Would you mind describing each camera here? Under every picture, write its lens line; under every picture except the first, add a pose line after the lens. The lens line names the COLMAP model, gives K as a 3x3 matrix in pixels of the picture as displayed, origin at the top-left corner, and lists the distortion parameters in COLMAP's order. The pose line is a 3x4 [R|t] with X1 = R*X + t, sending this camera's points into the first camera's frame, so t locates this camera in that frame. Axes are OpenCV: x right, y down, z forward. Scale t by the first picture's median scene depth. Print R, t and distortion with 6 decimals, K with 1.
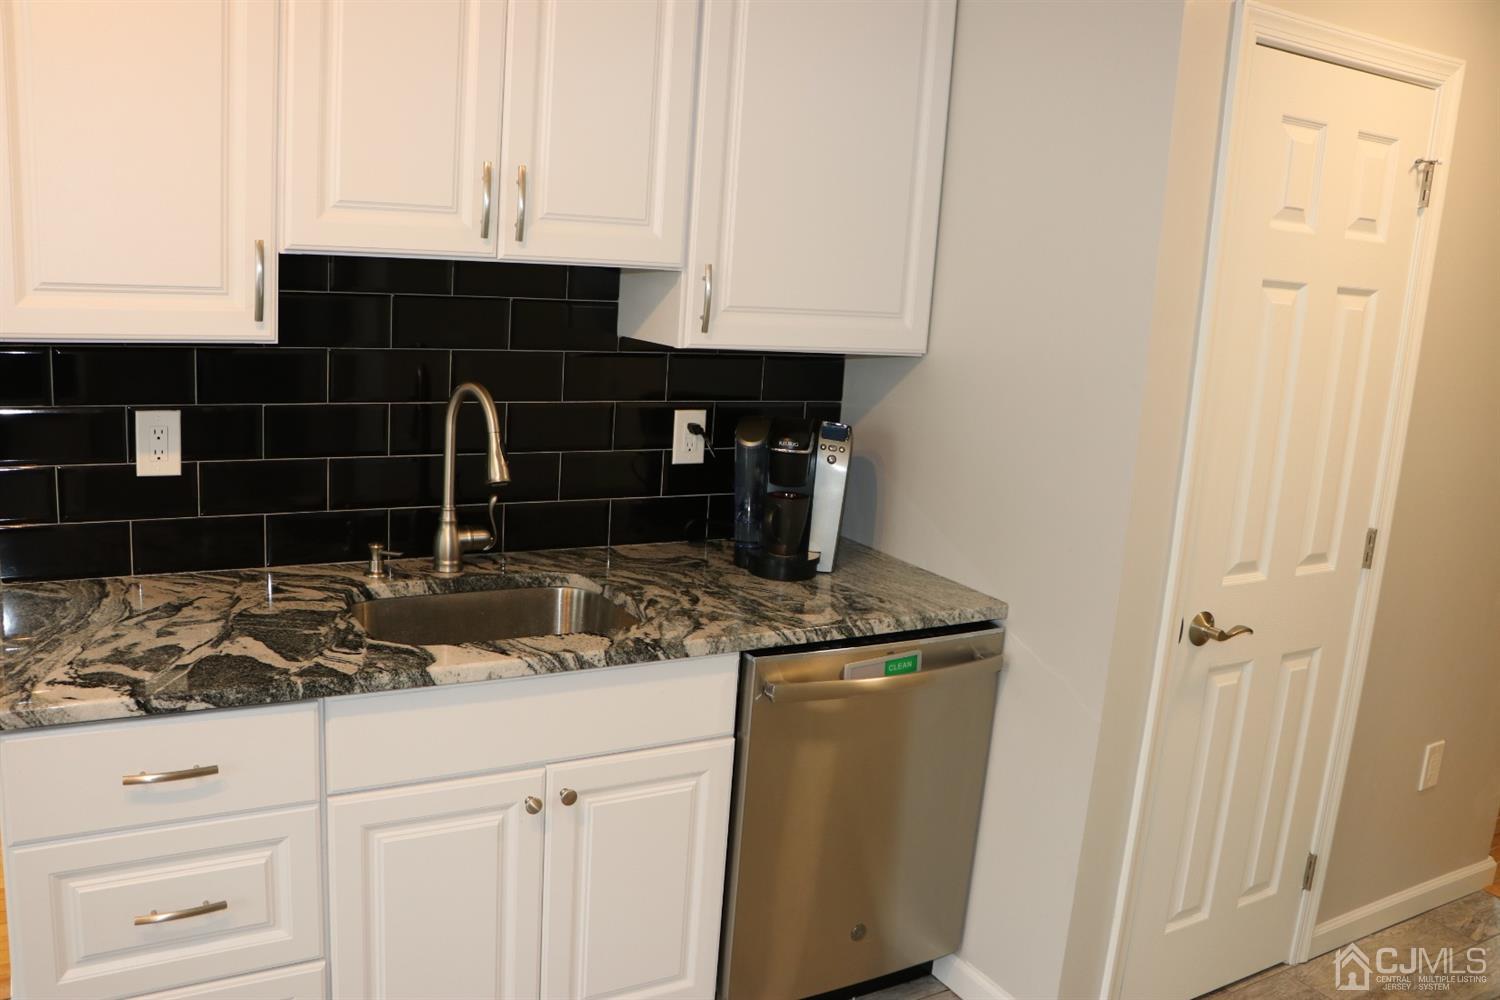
lens RADIAL K [[1230.4, 0, 733.9], [0, 1230.4, 502.0], [0, 0, 1]] dist [-0.170762, 0.131337]
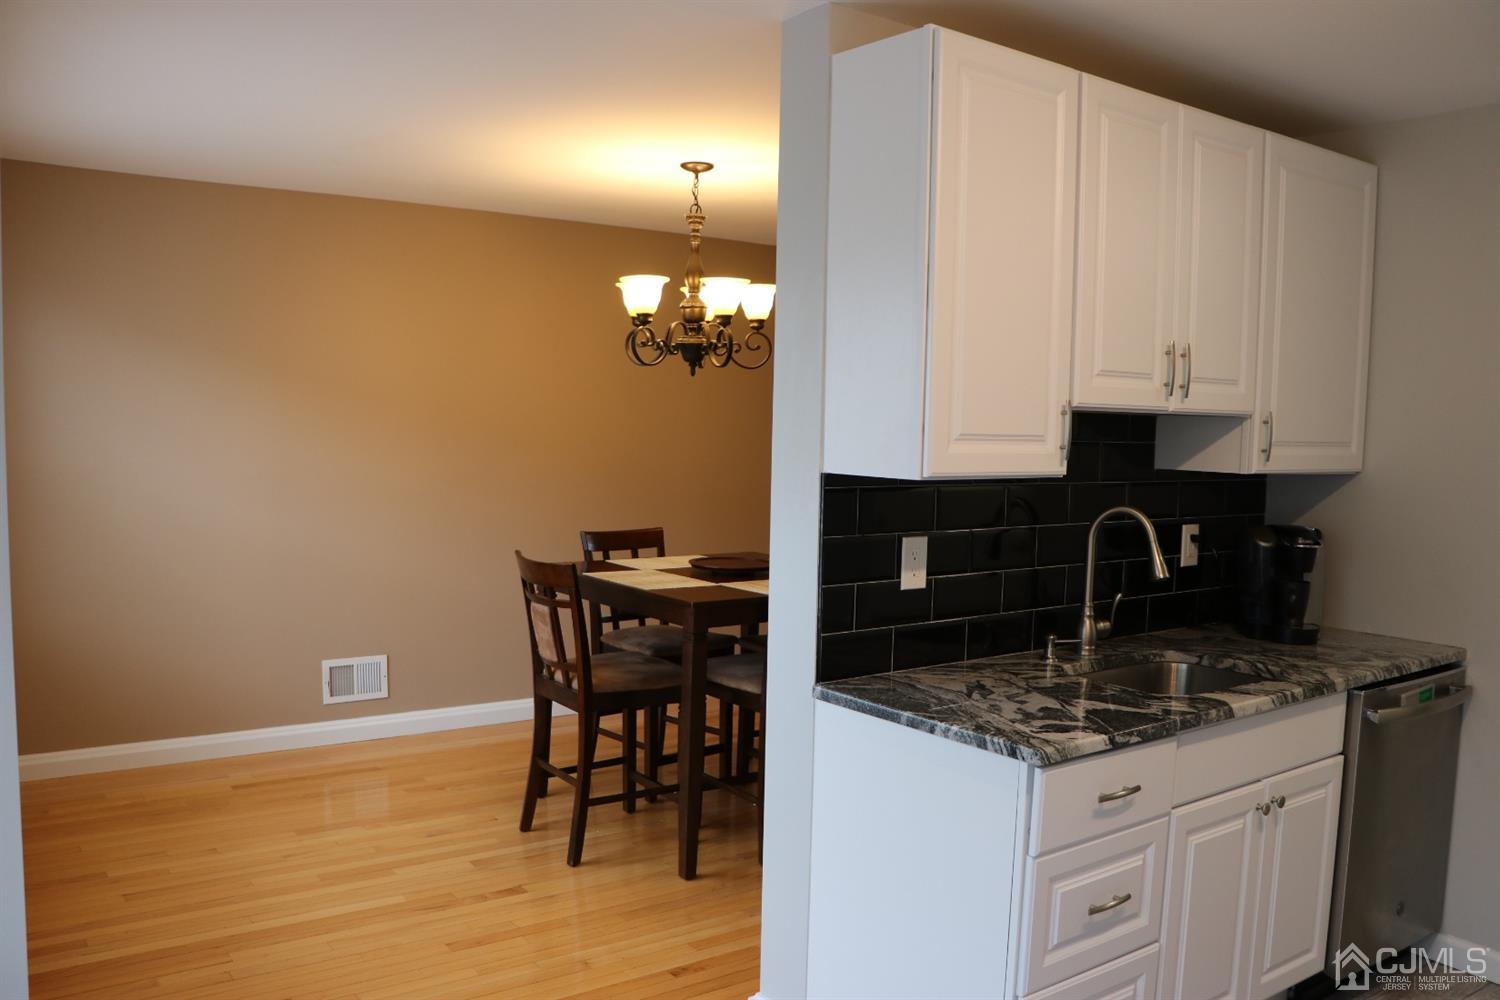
lens RADIAL K [[1230.4, 0, 750.9], [0, 1230.4, 499.0], [0, 0, 1]] dist [-0.170762, 0.131337]
pose [[0.992936, -0.051014, 0.107120, -0.771357], [0.064059, 0.990448, -0.122105, 0.030030], [-0.099868, 0.128105, 0.986720, -0.258628]]
